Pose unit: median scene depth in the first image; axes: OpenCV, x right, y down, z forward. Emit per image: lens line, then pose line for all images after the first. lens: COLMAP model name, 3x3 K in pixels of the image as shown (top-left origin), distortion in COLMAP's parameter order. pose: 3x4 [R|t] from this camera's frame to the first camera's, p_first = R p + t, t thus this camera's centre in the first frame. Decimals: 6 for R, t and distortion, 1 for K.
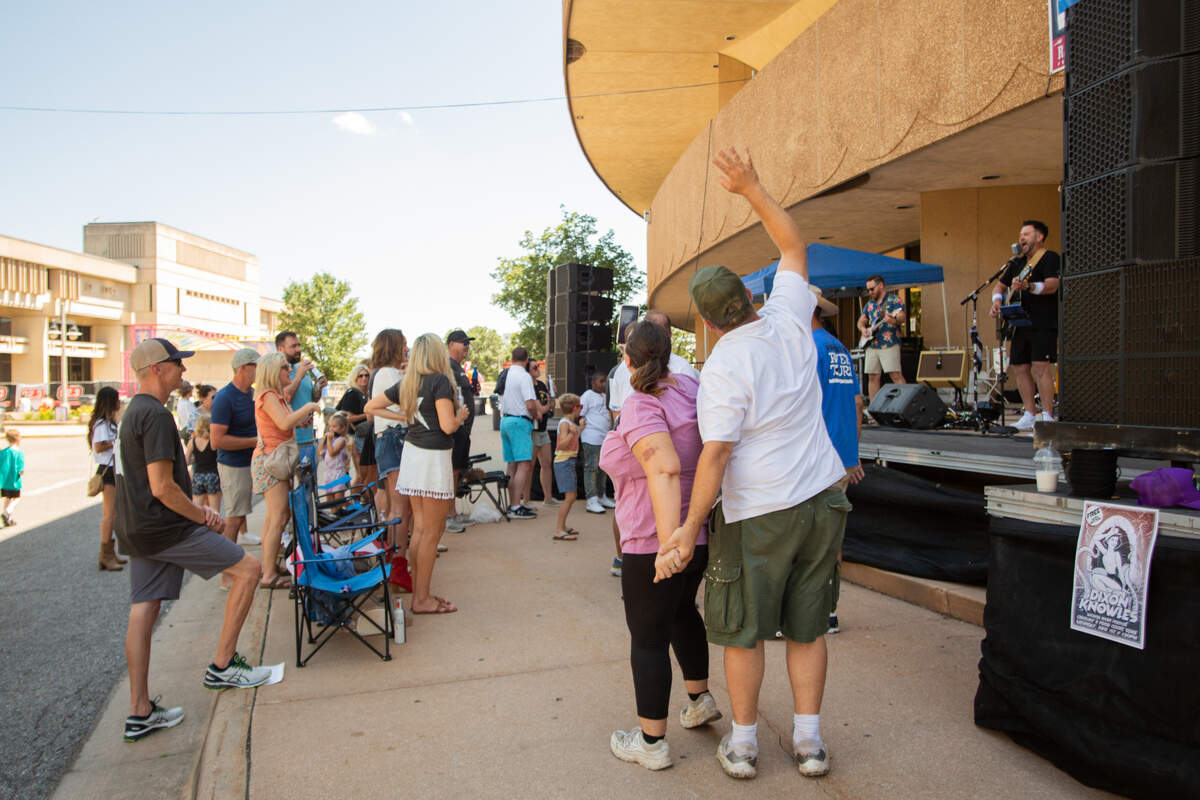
lens RADIAL K [[822.7, 0, 600.0], [0, 822.7, 400.0], [0, 0, 1]] dist [-0.057021, 0.045183]
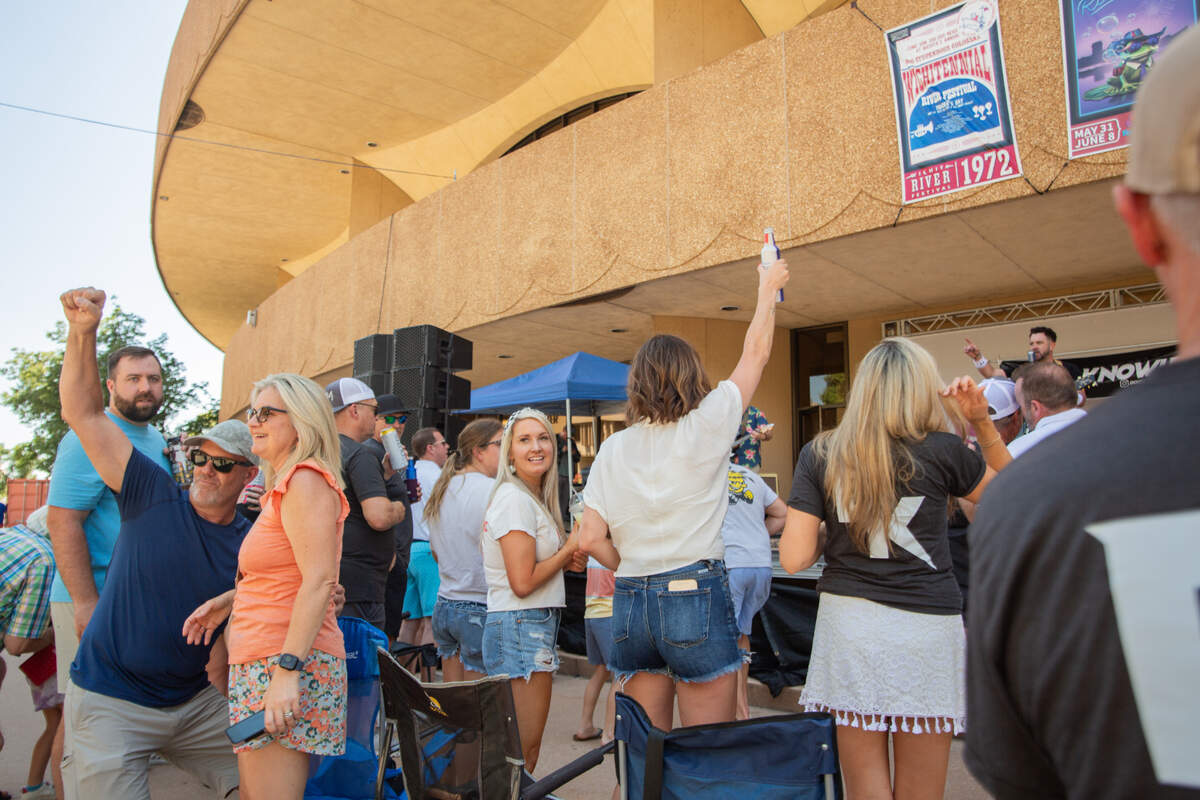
lens RADIAL K [[822.7, 0, 600.0], [0, 822.7, 400.0], [0, 0, 1]] dist [-0.057021, 0.045183]
pose [[0.854719, 0.086377, 0.511855, -0.185319], [-0.003275, 0.986936, -0.161081, 0.006041], [-0.519081, 0.136003, 0.843835, 0.241517]]
